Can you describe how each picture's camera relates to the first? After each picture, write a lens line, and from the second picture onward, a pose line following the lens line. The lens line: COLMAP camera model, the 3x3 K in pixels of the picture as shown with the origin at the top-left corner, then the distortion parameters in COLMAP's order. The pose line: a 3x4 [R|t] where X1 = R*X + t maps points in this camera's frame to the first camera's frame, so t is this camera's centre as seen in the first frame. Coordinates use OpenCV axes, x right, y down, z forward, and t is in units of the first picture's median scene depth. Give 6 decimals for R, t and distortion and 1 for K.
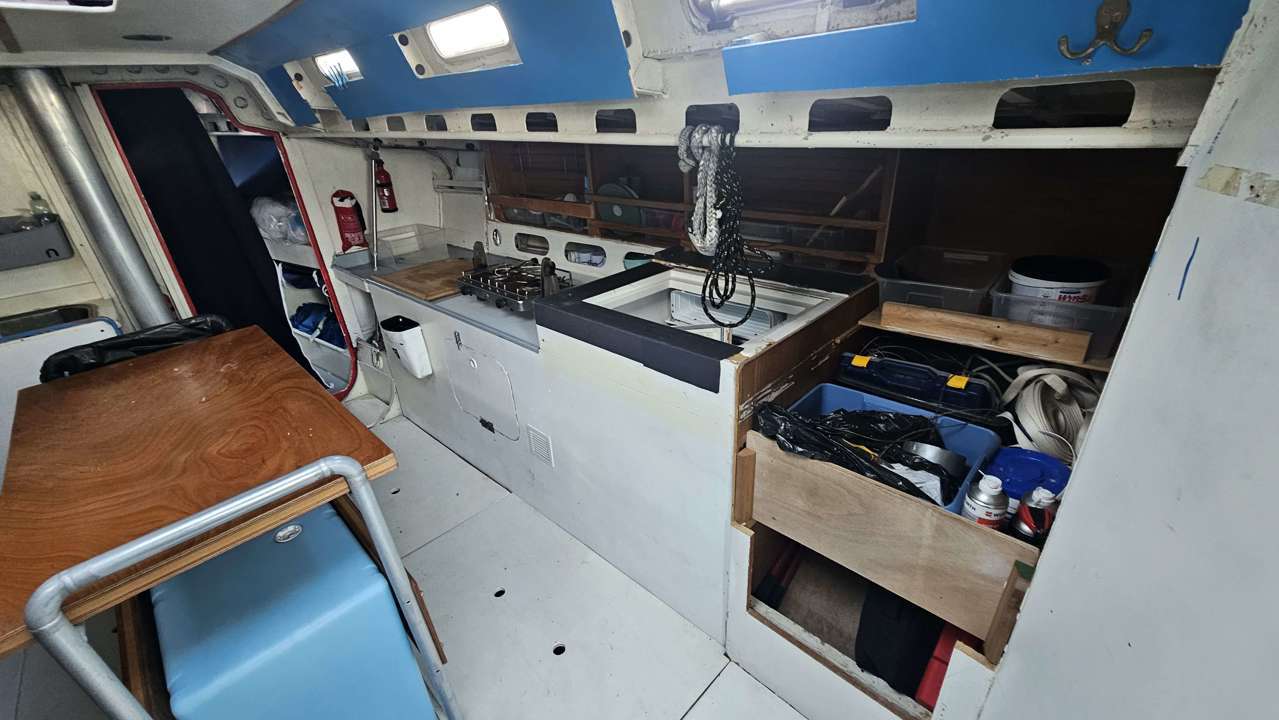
lens RADIAL K [[527.1, 0, 639.5], [0, 527.1, 360.0], [0, 0, 1]] dist [-0.002410, -0.000154]
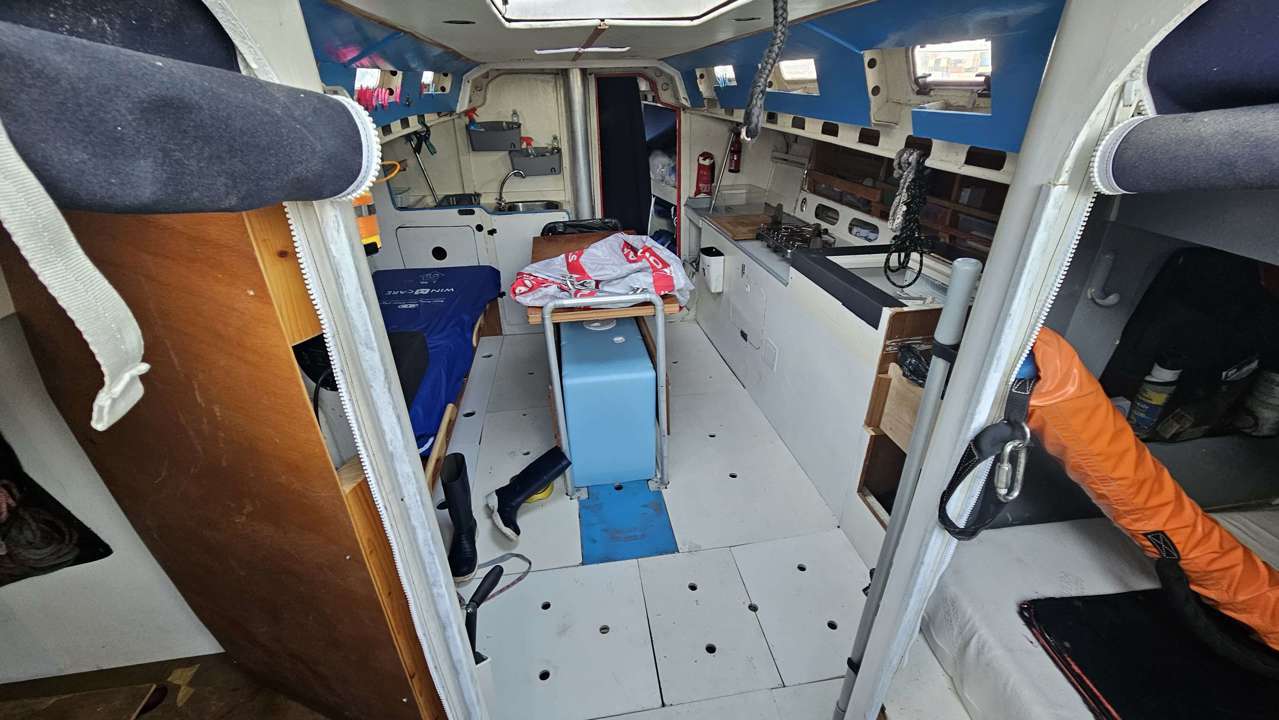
lens RADIAL K [[527.1, 0, 639.5], [0, 527.1, 360.0], [0, 0, 1]] dist [-0.002410, -0.000154]
pose [[0.803400, 0.317070, -0.503999, 0.262982], [-0.287373, 0.947799, 0.138181, 0.089209], [0.521503, 0.033821, 0.852579, -0.409018]]
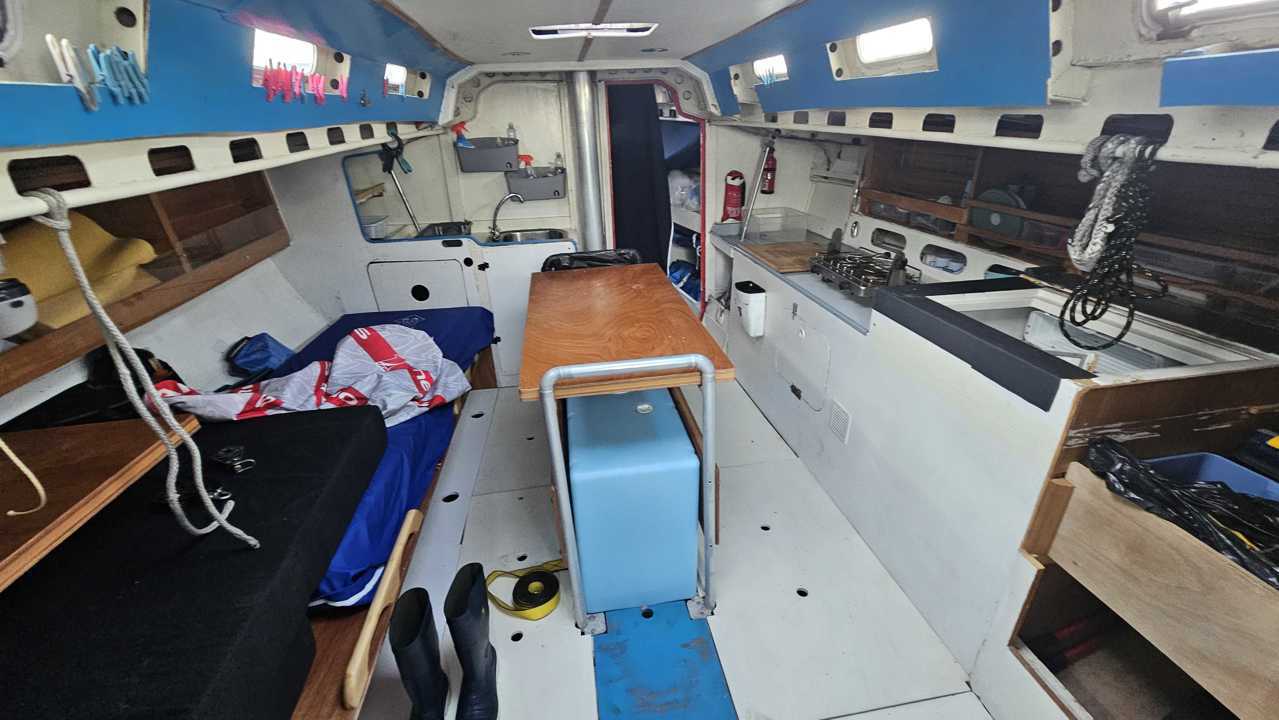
lens RADIAL K [[529.7, 0, 643.8], [0, 529.7, 362.1], [0, 0, 1]] dist [0.000859, 0.000170]
pose [[0.805774, 0.281597, -0.520990, 0.022100], [-0.275170, 0.957014, 0.091684, 0.062044], [0.524413, 0.069484, 0.848624, -0.152056]]
